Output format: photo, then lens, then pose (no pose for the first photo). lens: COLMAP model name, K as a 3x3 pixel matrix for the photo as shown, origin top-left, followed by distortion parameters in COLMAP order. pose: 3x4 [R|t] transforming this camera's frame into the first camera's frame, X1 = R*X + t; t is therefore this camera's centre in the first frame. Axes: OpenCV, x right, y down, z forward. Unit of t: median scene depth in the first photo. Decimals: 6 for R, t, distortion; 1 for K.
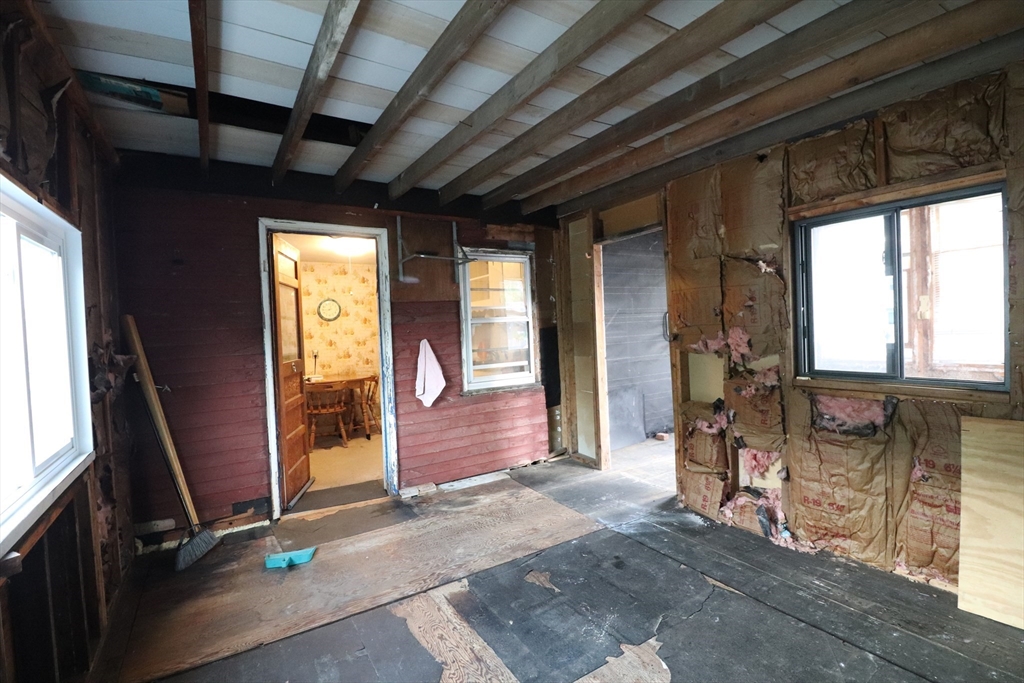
lens RADIAL K [[467.5, 0, 514.2], [0, 467.5, 336.8], [0, 0, 1]] dist [-0.002037, -0.012930]
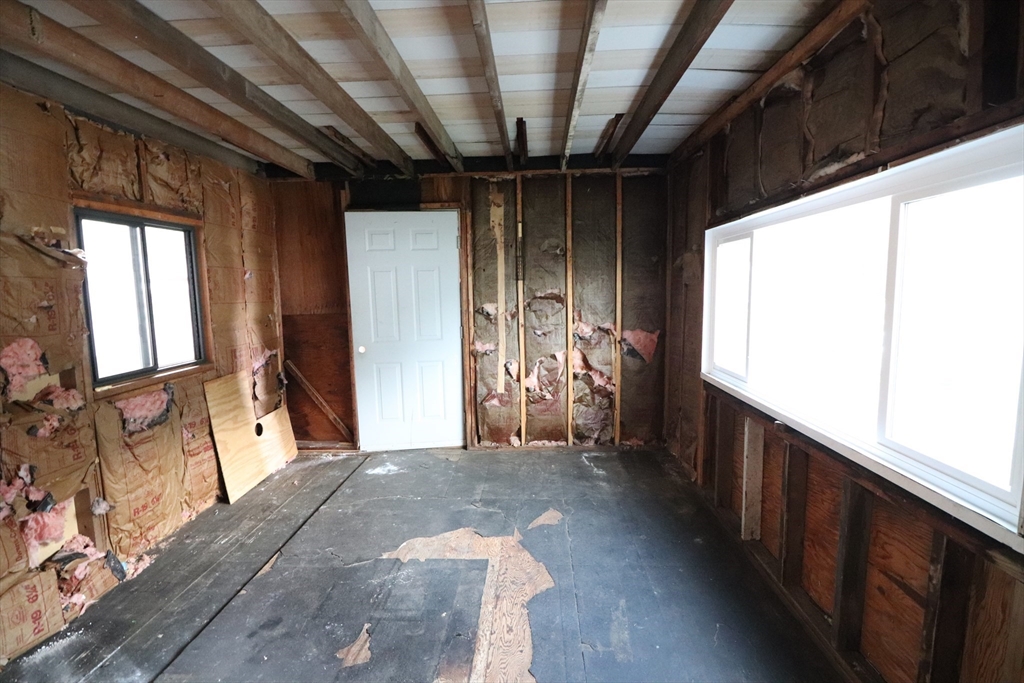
lens RADIAL K [[477.0, 0, 512.8], [0, 477.0, 336.3], [0, 0, 1]] dist [-0.000585, -0.013141]
pose [[-0.816054, -0.011857, 0.577854, -0.730481], [0.063331, 0.991935, 0.109789, -0.080964], [-0.574495, 0.126190, -0.808722, 1.718687]]
